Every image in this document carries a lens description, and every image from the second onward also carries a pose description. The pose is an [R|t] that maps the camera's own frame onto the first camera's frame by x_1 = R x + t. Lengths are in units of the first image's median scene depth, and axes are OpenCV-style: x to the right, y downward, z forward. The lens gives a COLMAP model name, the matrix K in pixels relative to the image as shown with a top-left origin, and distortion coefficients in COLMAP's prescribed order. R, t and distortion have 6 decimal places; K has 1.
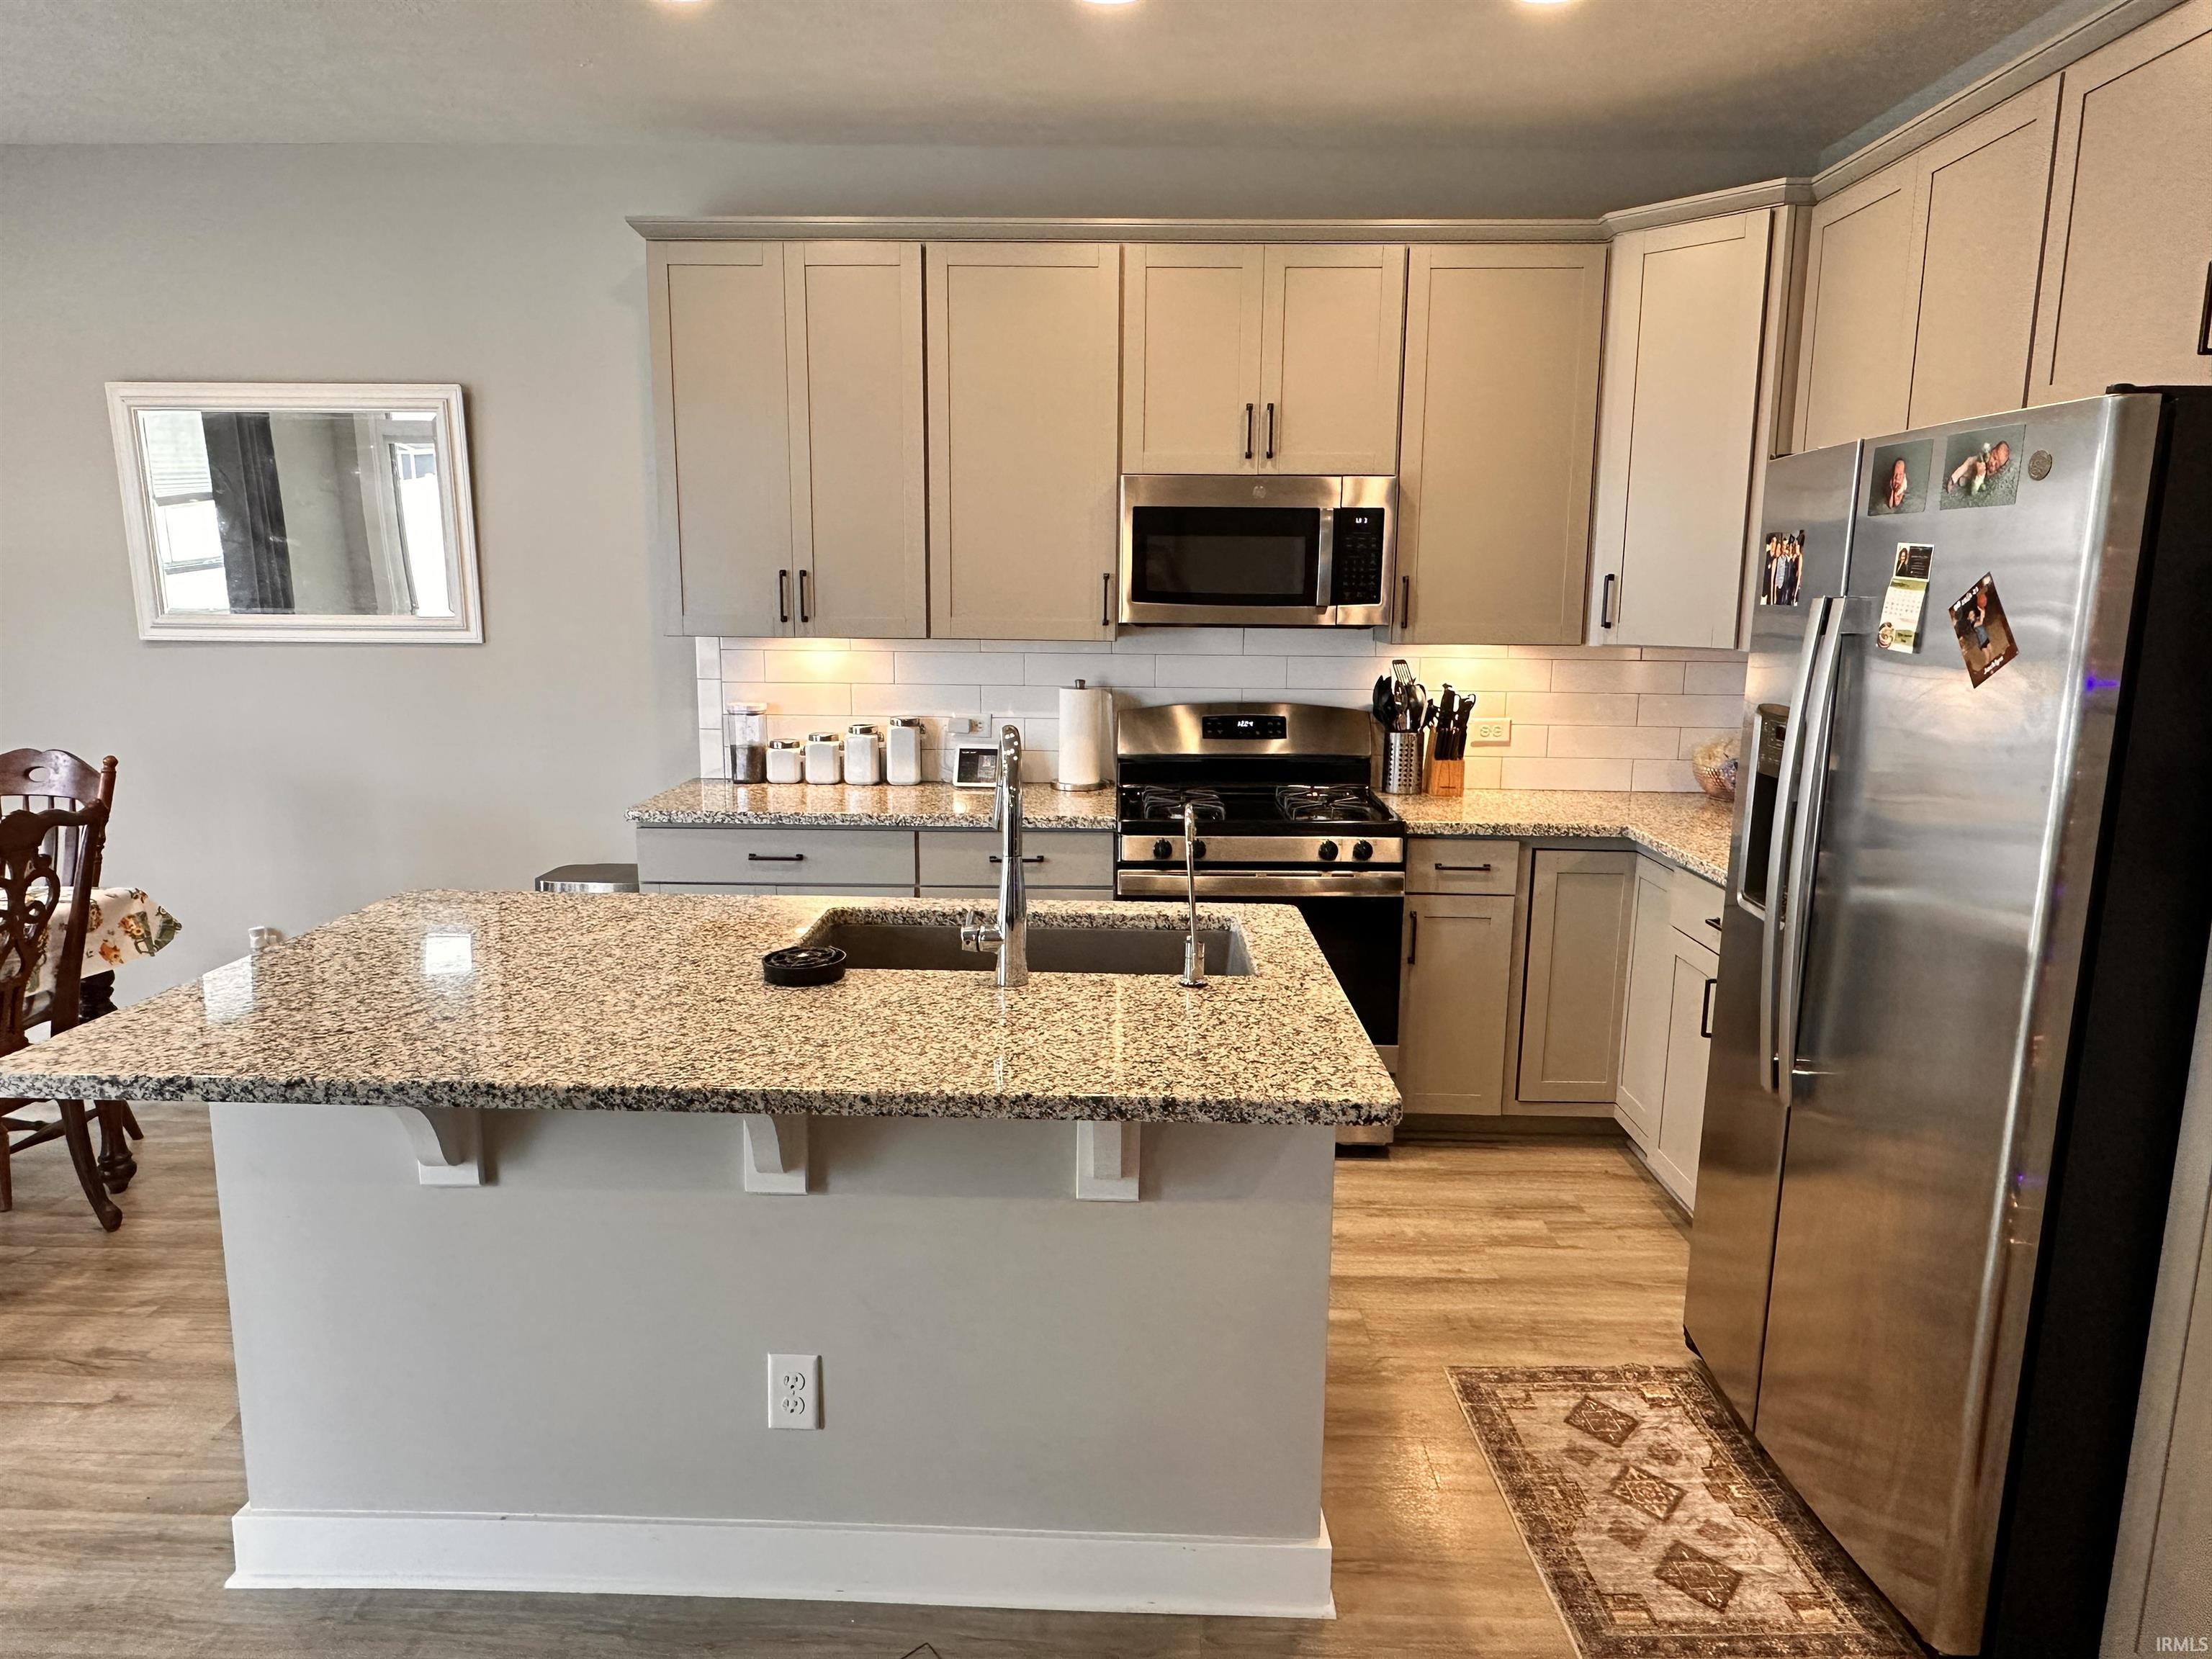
lens RADIAL K [[1400.2, 0, 1101.1], [0, 1400.2, 828.7], [0, 0, 1]] dist [-0.003595, 0.000318]
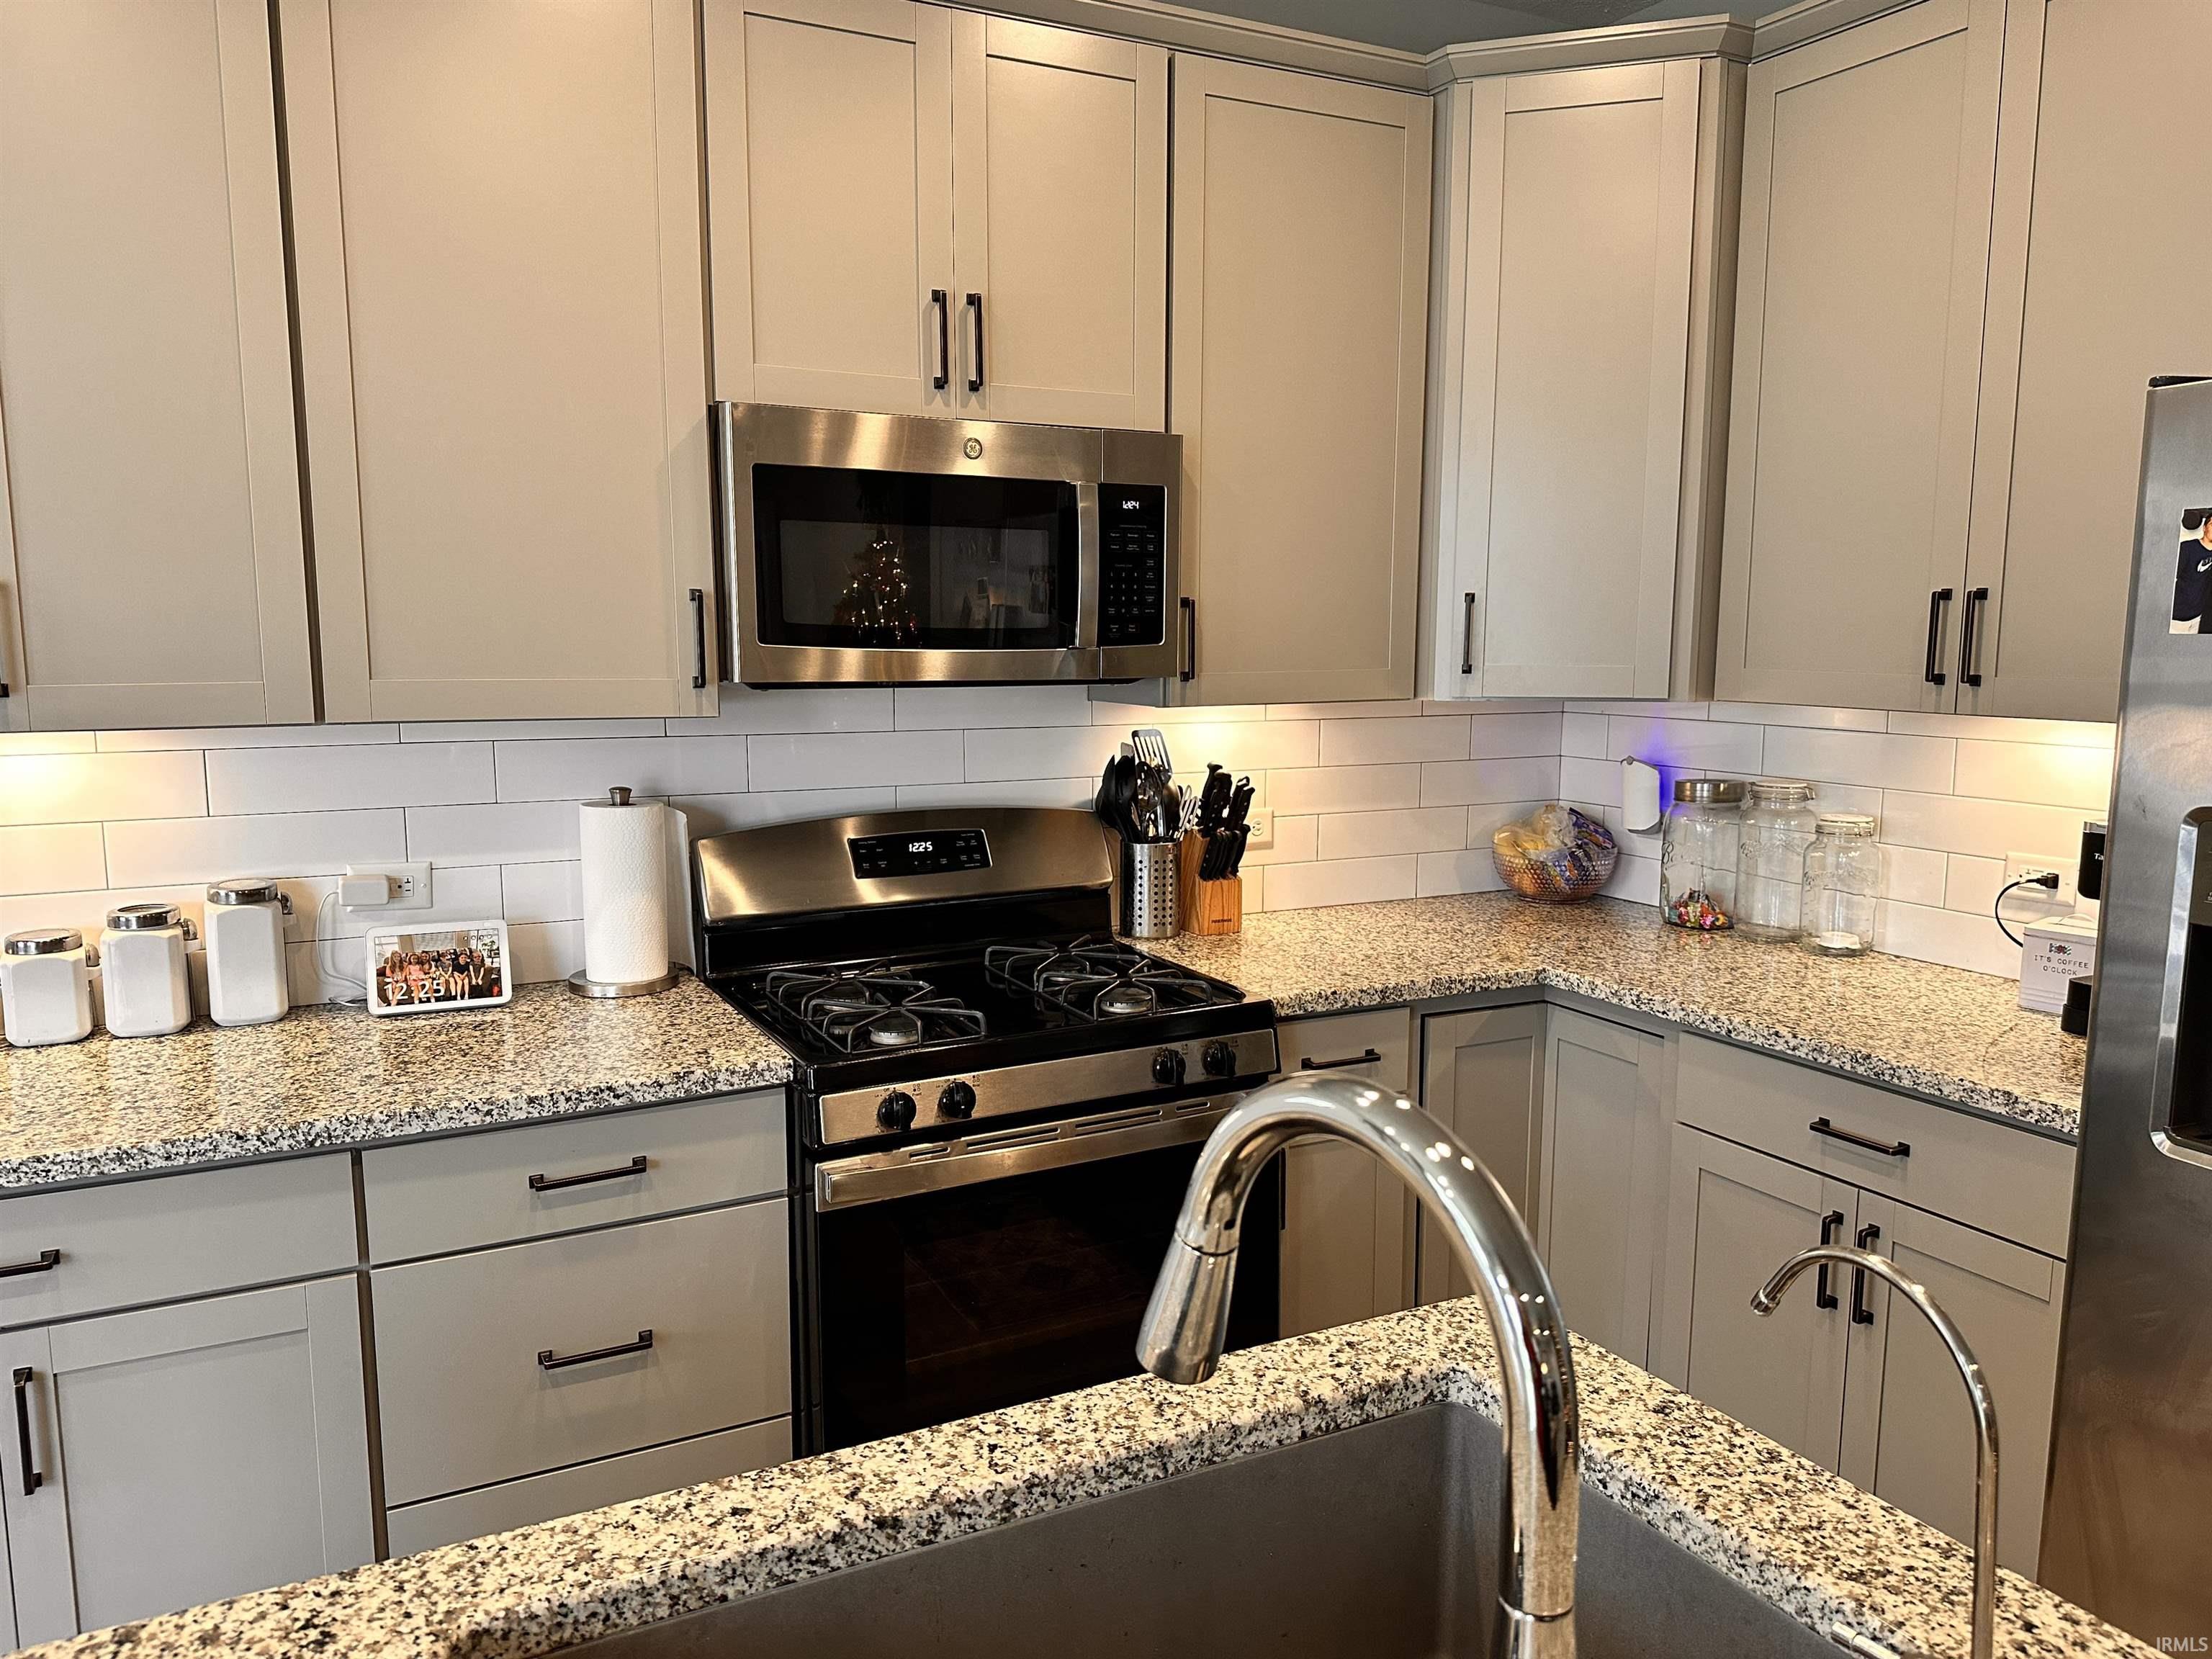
lens RADIAL K [[1549.2, 0, 1107.2], [0, 1549.2, 833.9], [0, 0, 1]] dist [0.052362, -0.052724]
pose [[0.878809, -0.071619, 0.471768, -0.141670], [0.087380, 0.996108, -0.011552, -0.069321], [-0.469105, 0.051375, 0.881647, 0.407022]]
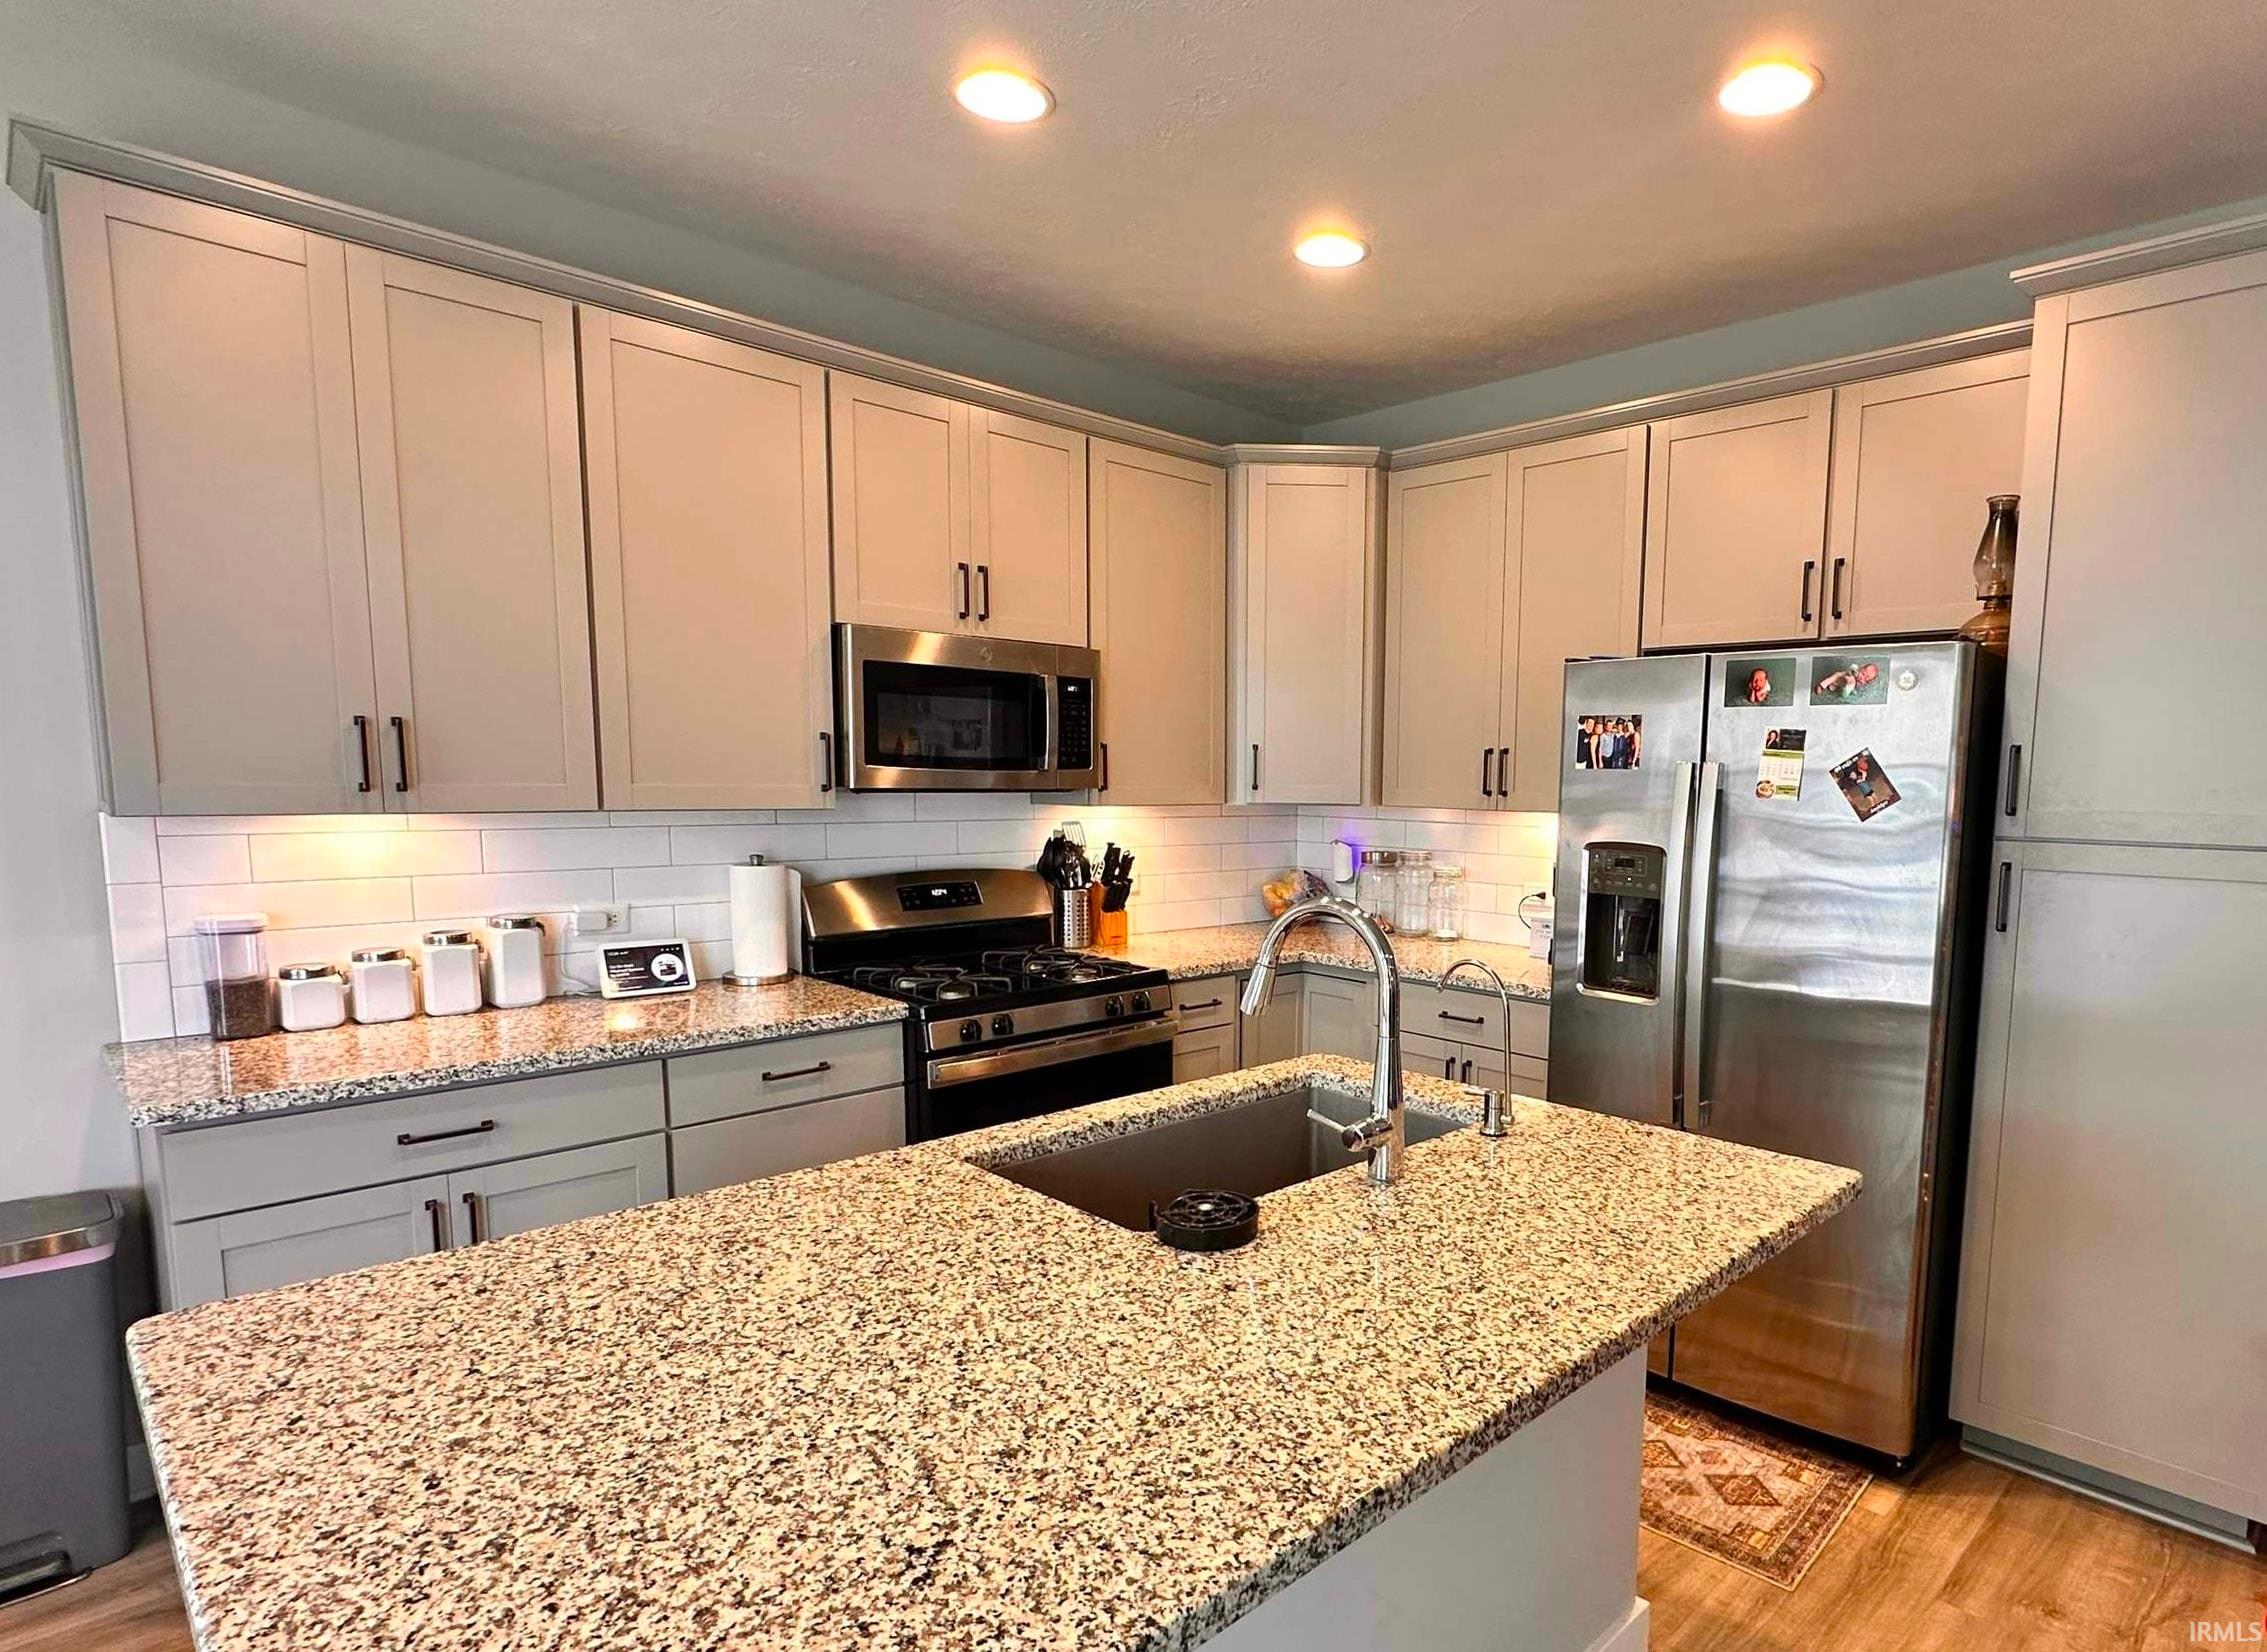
lens RADIAL K [[1212.0, 0, 1320.2], [0, 1212.0, 911.1], [0, 0, 1]] dist [-0.000223, -0.000932]
pose [[0.665061, -0.084170, 0.742031, -0.359604], [0.117349, 0.993063, 0.007468, -0.039273], [-0.737512, 0.082110, 0.670324, 0.261772]]
